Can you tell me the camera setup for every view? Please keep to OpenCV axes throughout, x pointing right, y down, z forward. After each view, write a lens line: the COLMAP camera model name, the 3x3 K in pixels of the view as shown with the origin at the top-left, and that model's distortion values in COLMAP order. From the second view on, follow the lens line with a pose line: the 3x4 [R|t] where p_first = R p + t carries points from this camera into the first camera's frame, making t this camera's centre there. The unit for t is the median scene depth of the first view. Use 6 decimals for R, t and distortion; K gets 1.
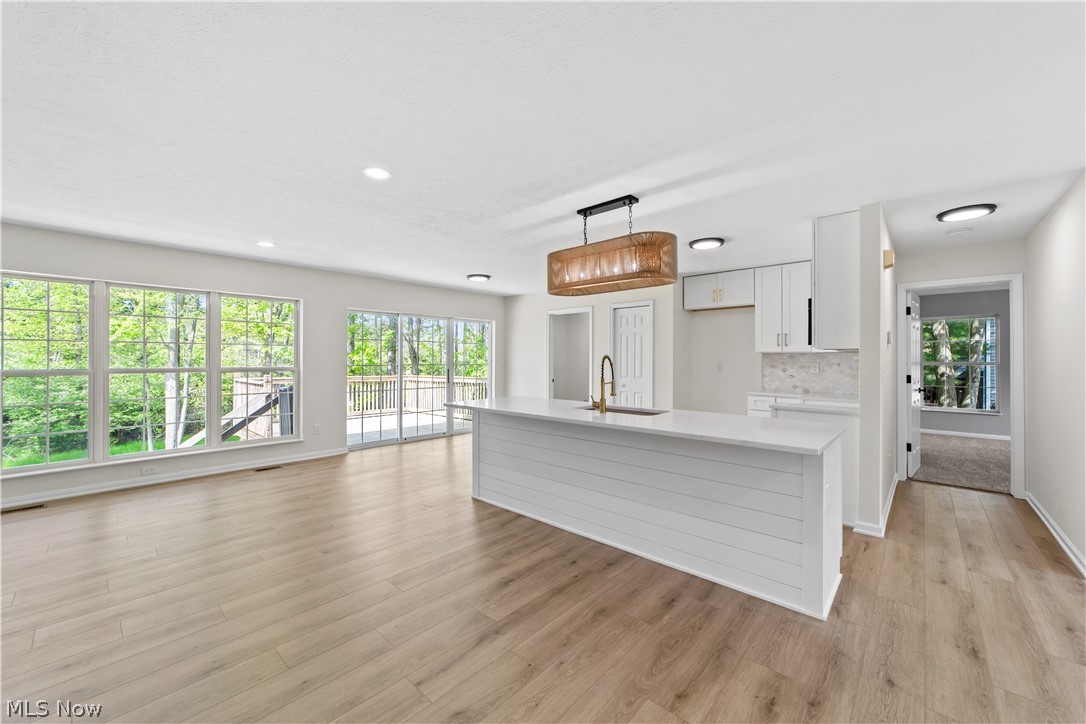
lens RADIAL K [[421.4, 0, 541.7], [0, 421.4, 358.0], [0, 0, 1]] dist [-0.007544, 0.003157]
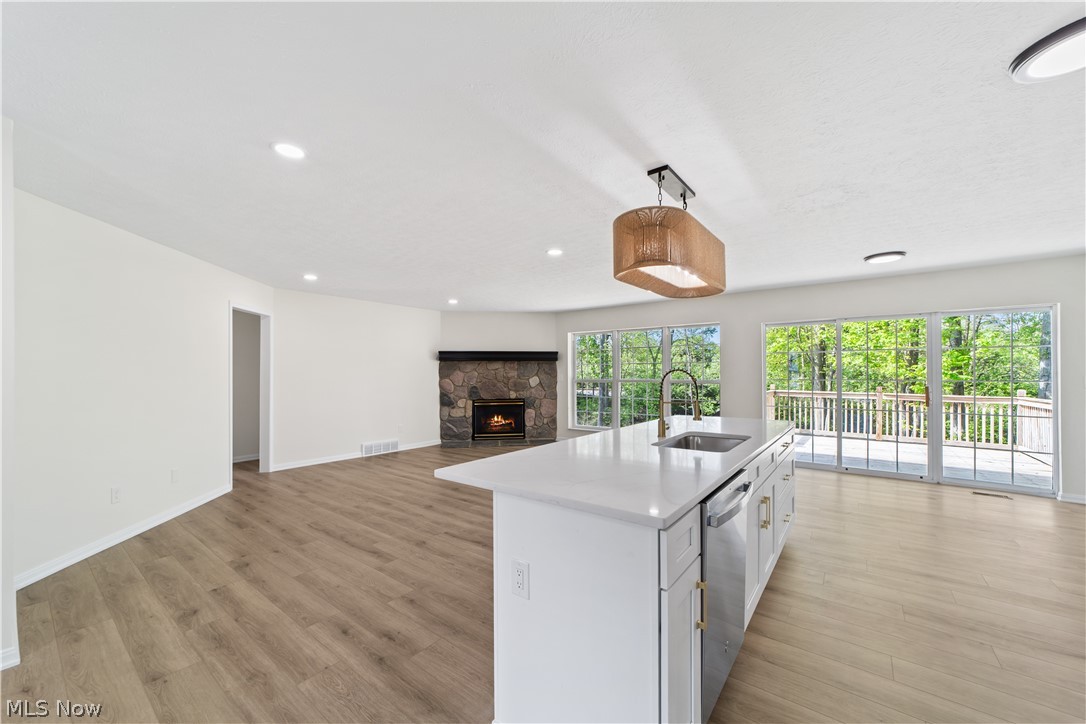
lens RADIAL K [[421.4, 0, 534.7], [0, 421.4, 369.3], [0, 0, 1]] dist [-0.007544, 0.003157]
pose [[0.076152, -0.012021, -0.997024, 0.709172], [0.006013, 0.999915, -0.011597, 0.003119], [0.997078, -0.005112, 0.076218, 0.507037]]
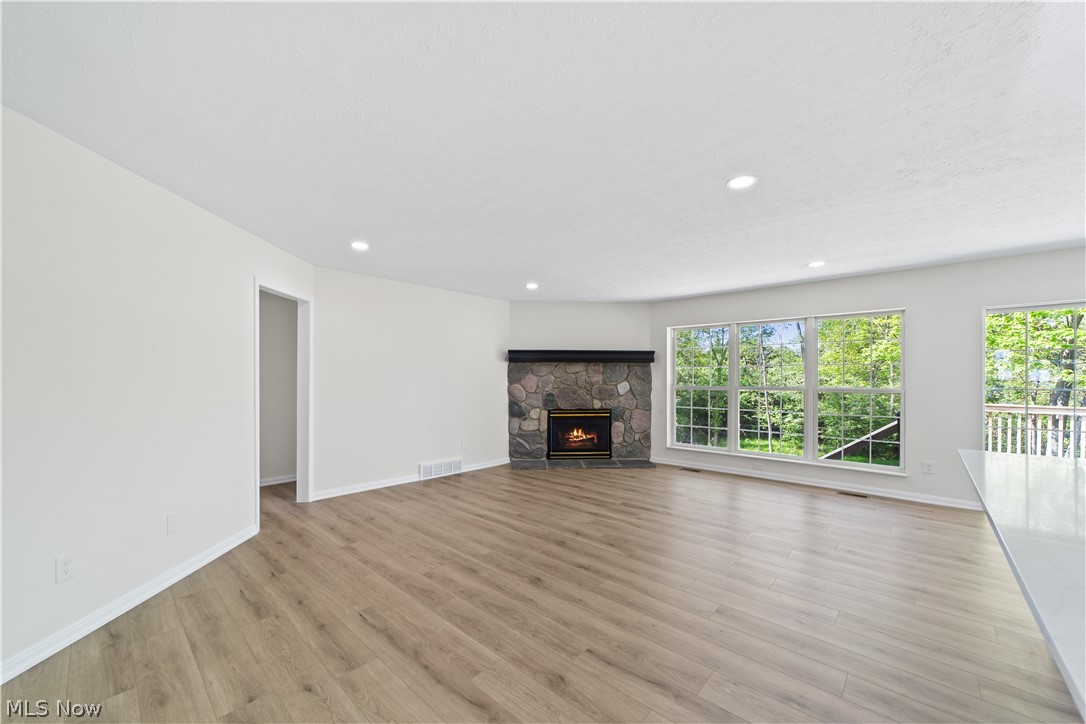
lens RADIAL K [[421.4, 0, 533.1], [0, 421.4, 377.9], [0, 0, 1]] dist [-0.007544, 0.003157]
pose [[-0.011158, -0.003104, -0.999933, 0.354502], [-0.000374, 0.999995, -0.003100, 0.004433], [0.999938, 0.000339, -0.011159, 0.338751]]
